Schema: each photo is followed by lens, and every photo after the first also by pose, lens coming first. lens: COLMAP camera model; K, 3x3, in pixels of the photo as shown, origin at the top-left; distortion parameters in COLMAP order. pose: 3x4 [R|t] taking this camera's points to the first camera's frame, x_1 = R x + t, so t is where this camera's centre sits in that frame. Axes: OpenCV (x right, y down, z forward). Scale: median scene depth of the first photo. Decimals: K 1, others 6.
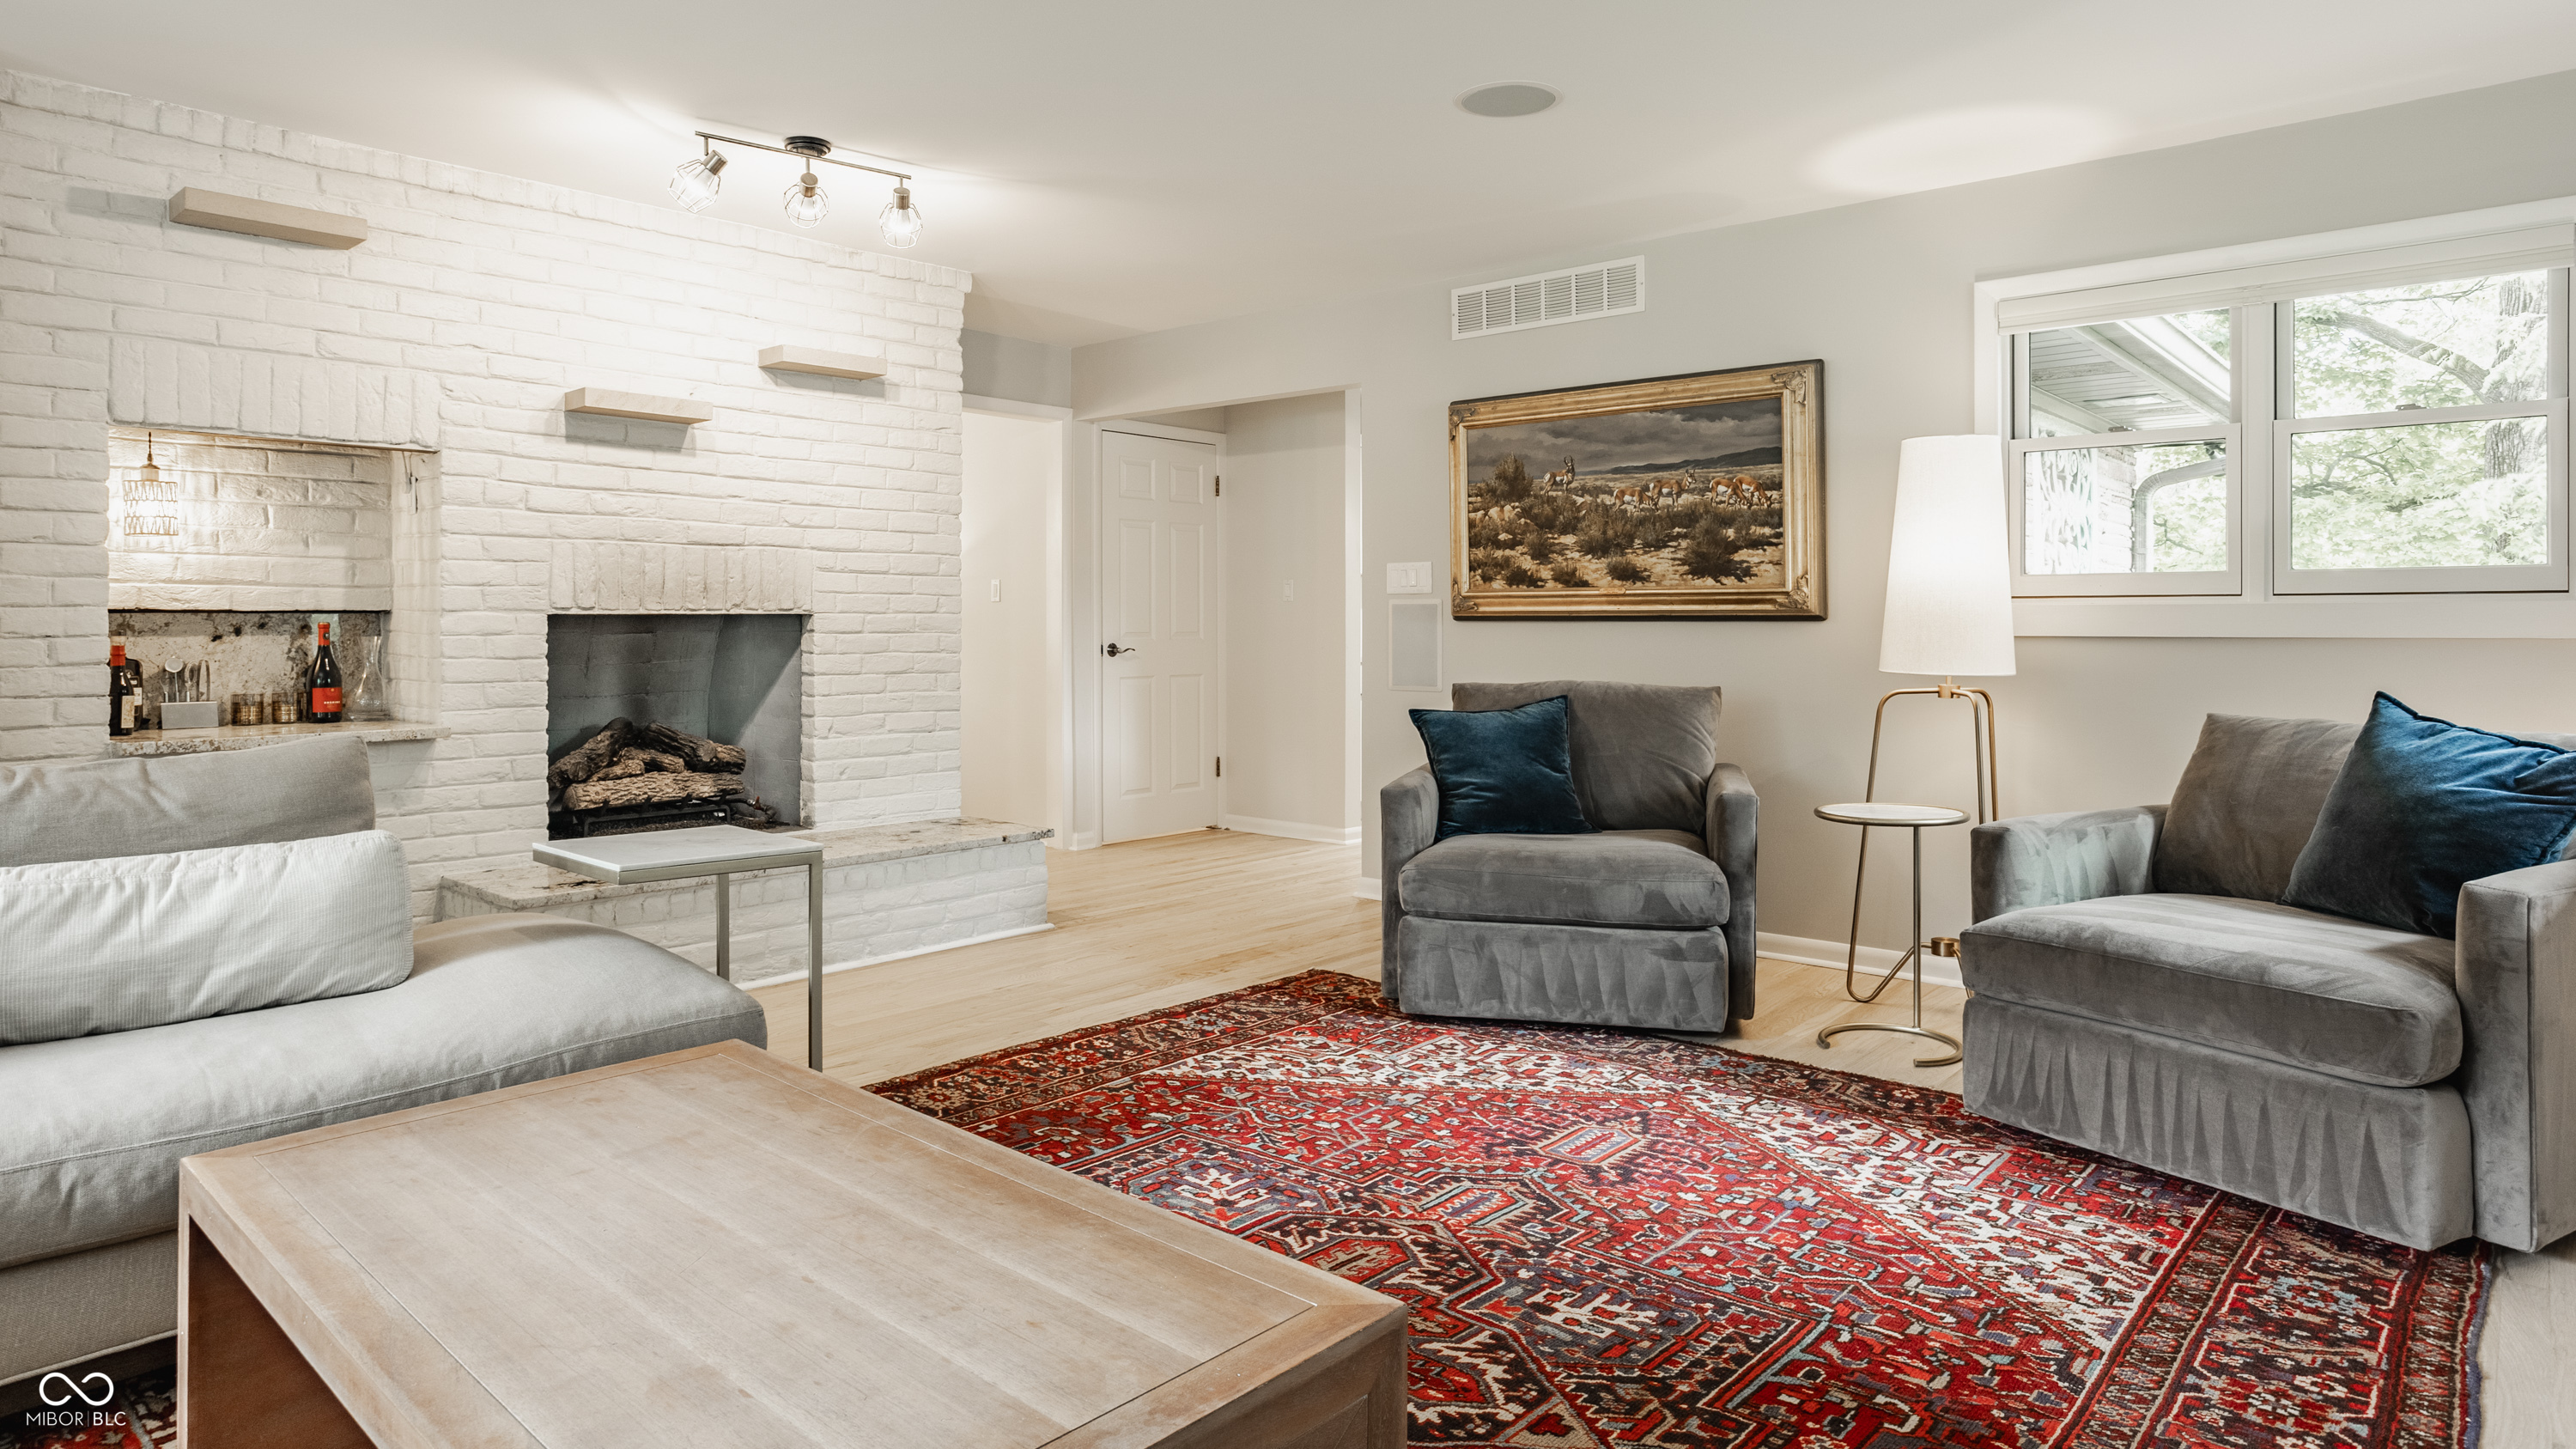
lens RADIAL K [[1426.7, 0, 1280.3], [0, 1426.7, 614.9], [0, 0, 1]] dist [-0.046922, 0.033374]
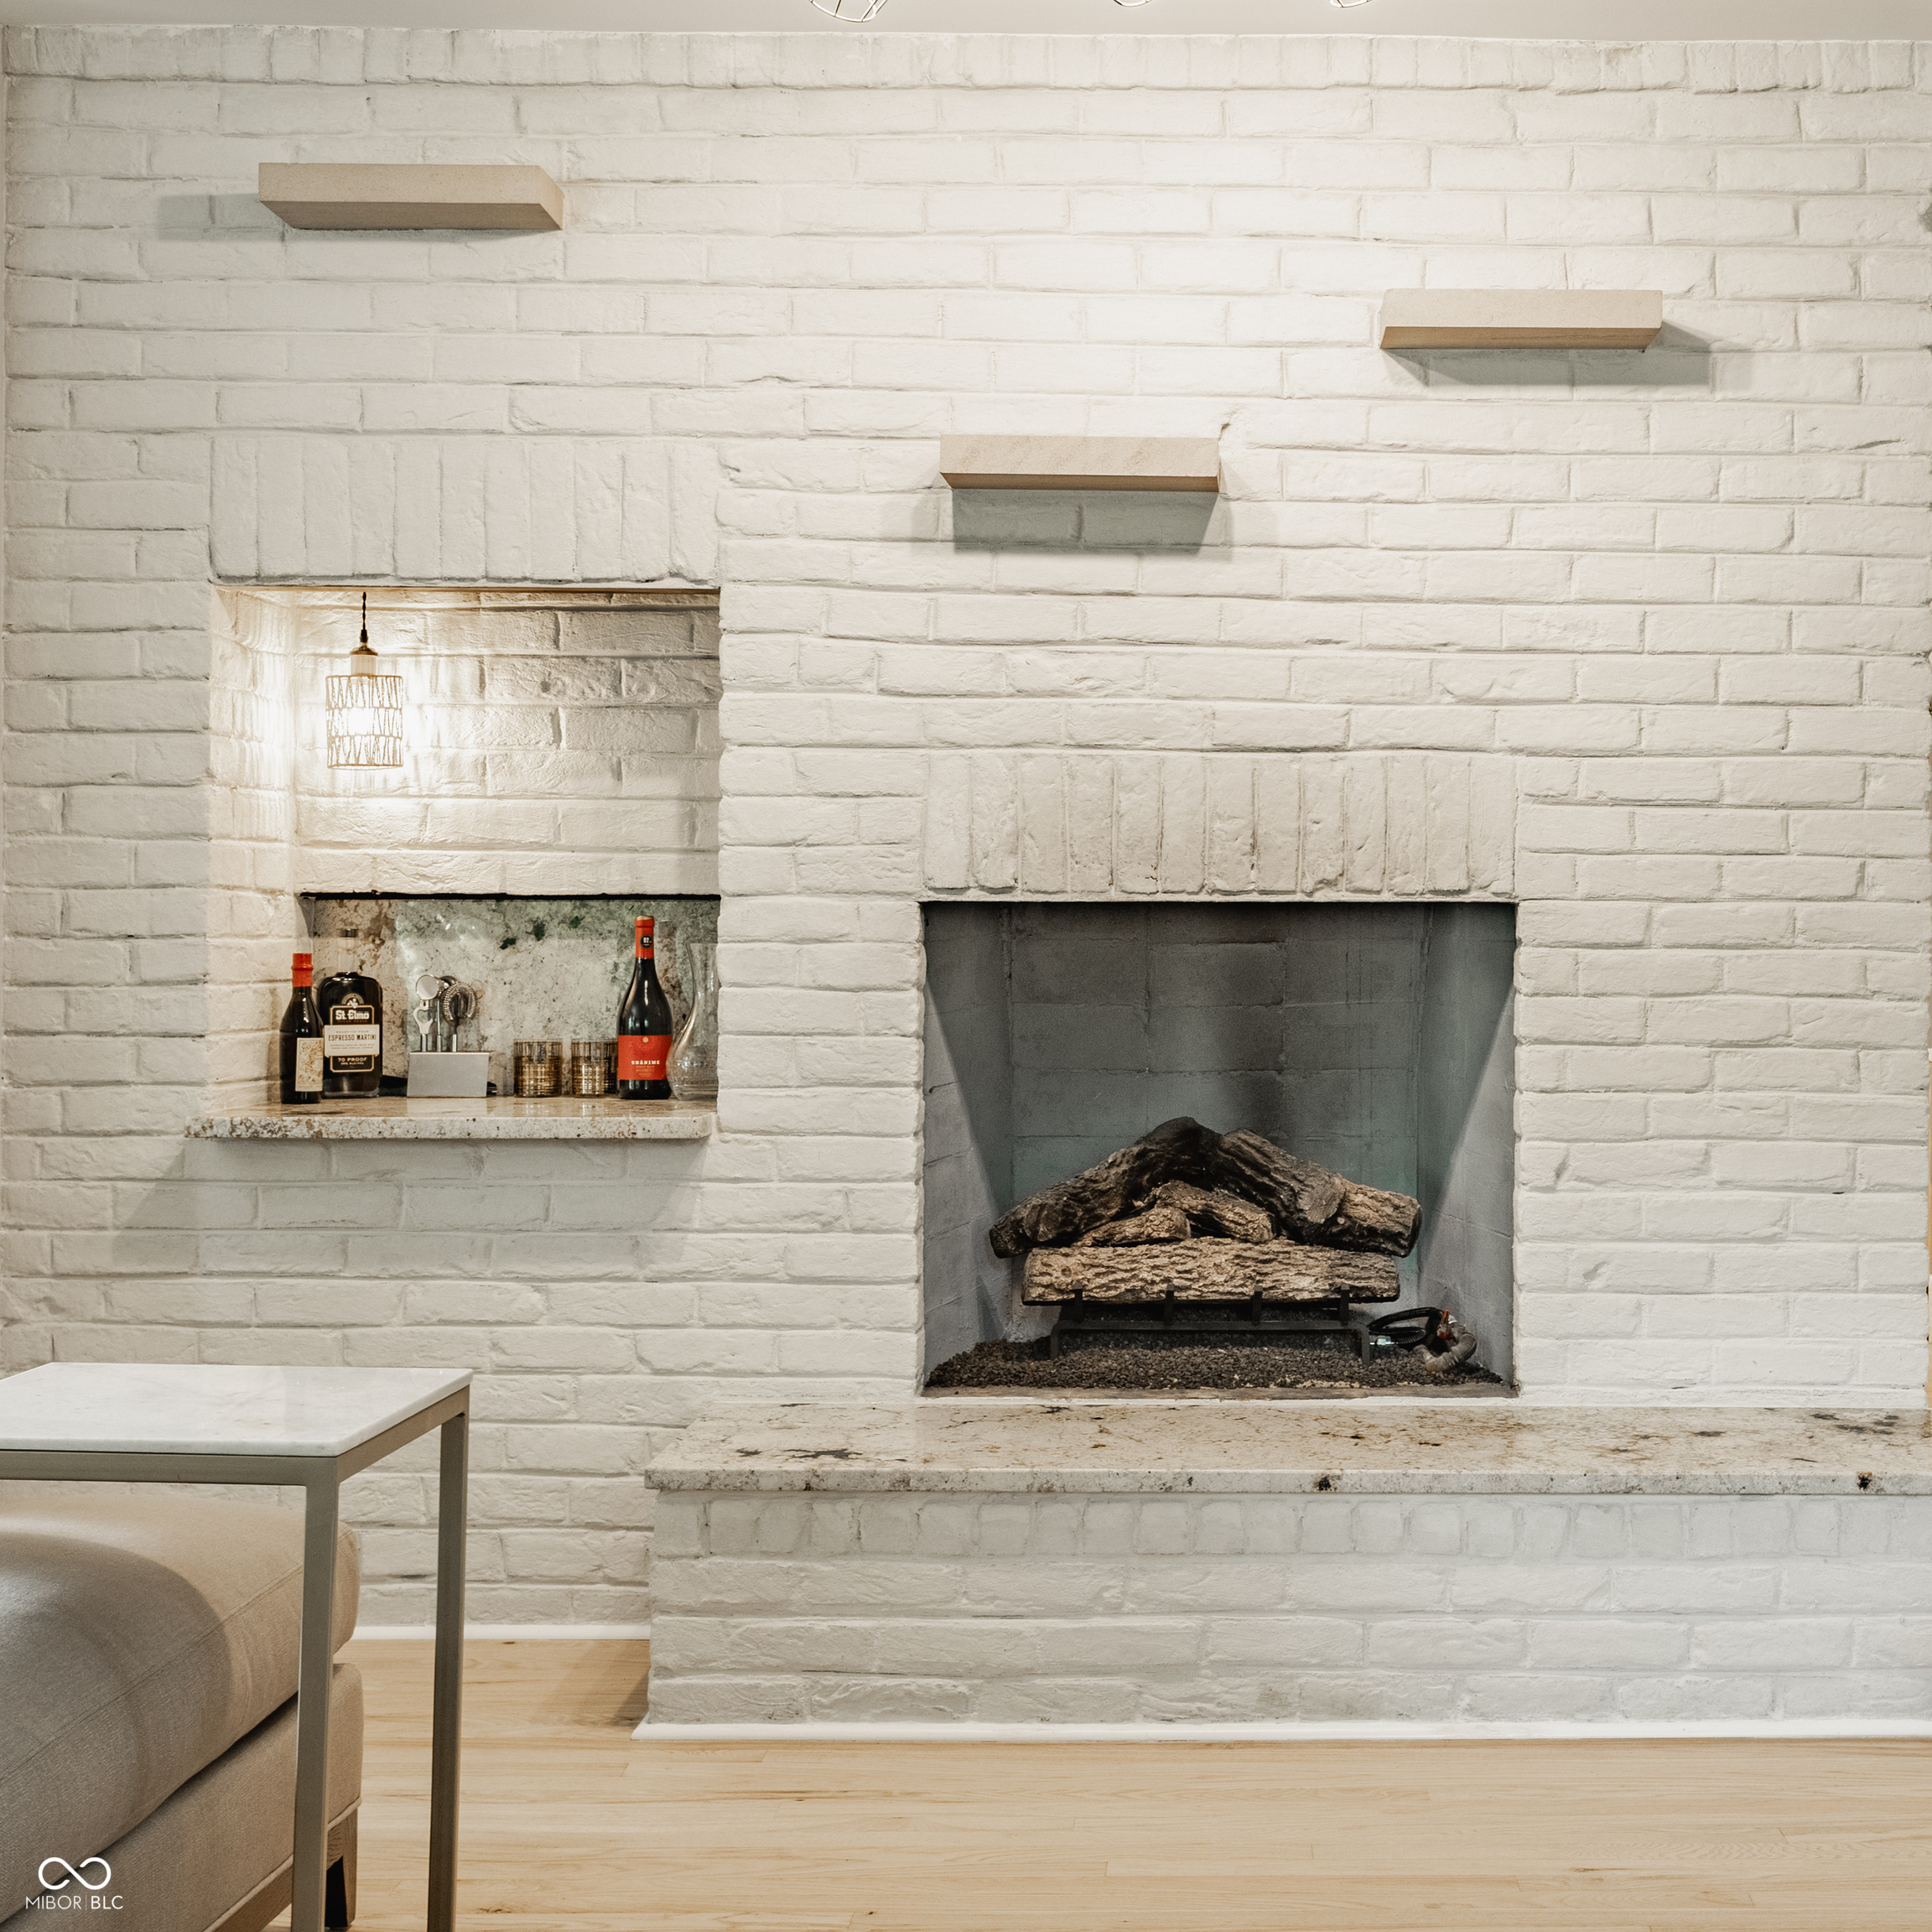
lens RADIAL K [[2935.4, 0, 1297.2], [0, 2935.4, 917.3], [0, 0, 1]] dist [-0.013744, 0.066635]
pose [[0.687250, 0.003312, -0.726413, 0.327689], [-0.001932, 0.999994, 0.002731, 0.001935], [0.726418, -0.000473, 0.687253, 0.395577]]
